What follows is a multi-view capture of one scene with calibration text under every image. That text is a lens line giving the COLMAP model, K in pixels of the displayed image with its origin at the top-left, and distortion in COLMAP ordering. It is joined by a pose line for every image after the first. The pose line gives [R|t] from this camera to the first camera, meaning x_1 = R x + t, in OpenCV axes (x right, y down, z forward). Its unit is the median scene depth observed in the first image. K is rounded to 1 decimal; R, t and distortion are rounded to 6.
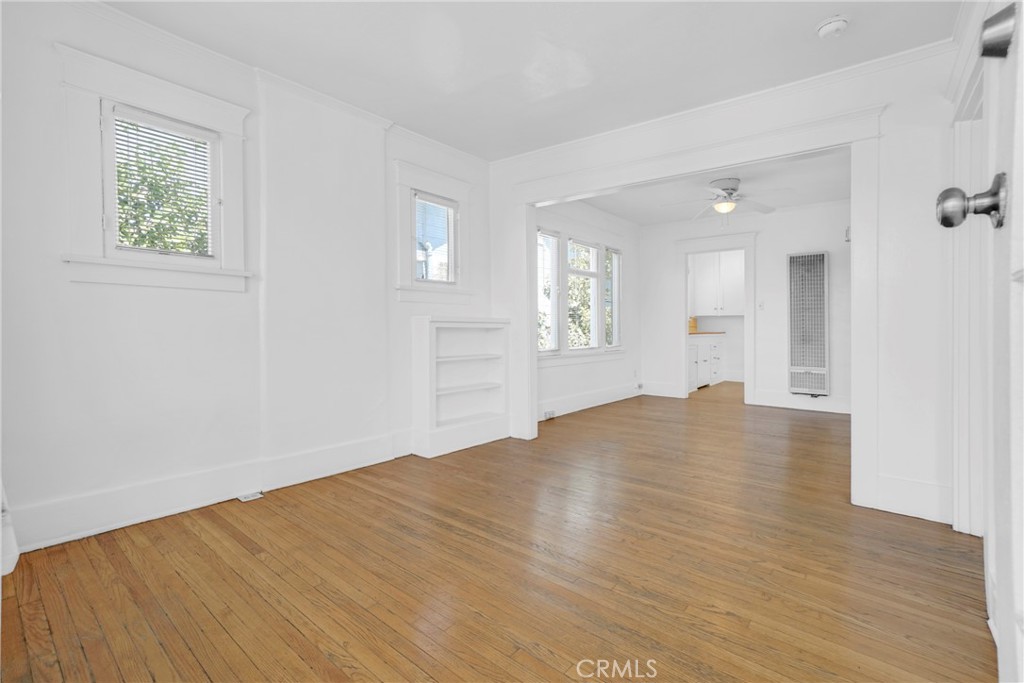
lens RADIAL K [[453.0, 0, 509.0], [0, 453.0, 335.2], [0, 0, 1]] dist [-0.019094, -0.000002]
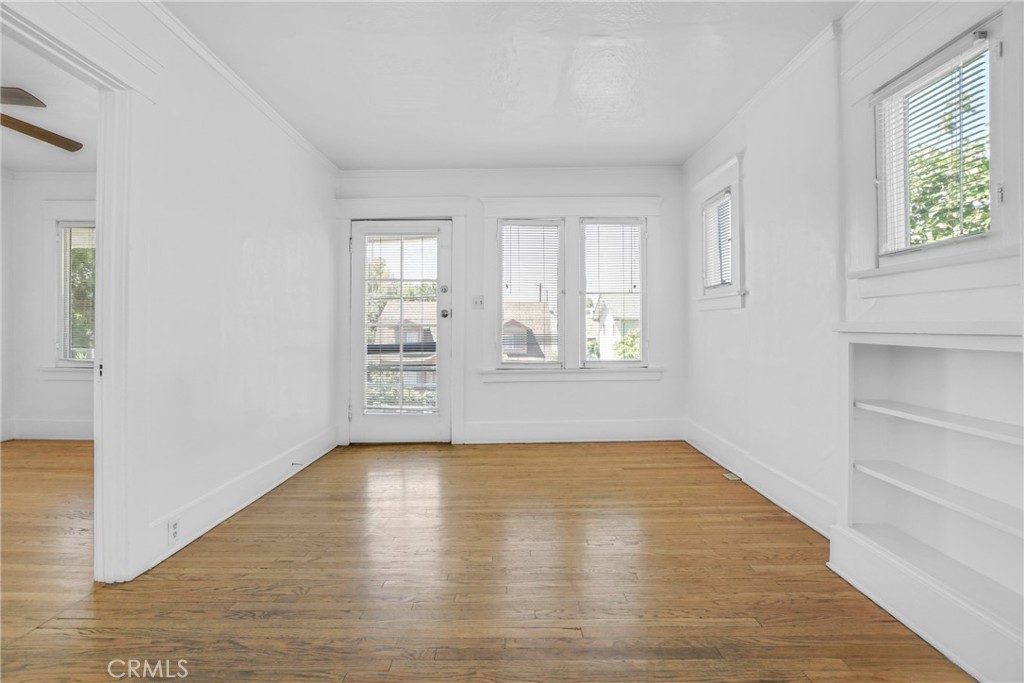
lens RADIAL K [[453.0, 0, 509.0], [0, 453.0, 335.2], [0, 0, 1]] dist [-0.019094, -0.000002]
pose [[-0.770793, 0.001326, -0.637085, 0.665766], [-0.009536, 0.999862, 0.013618, -0.027724], [0.637015, 0.016572, -0.770674, 1.588274]]
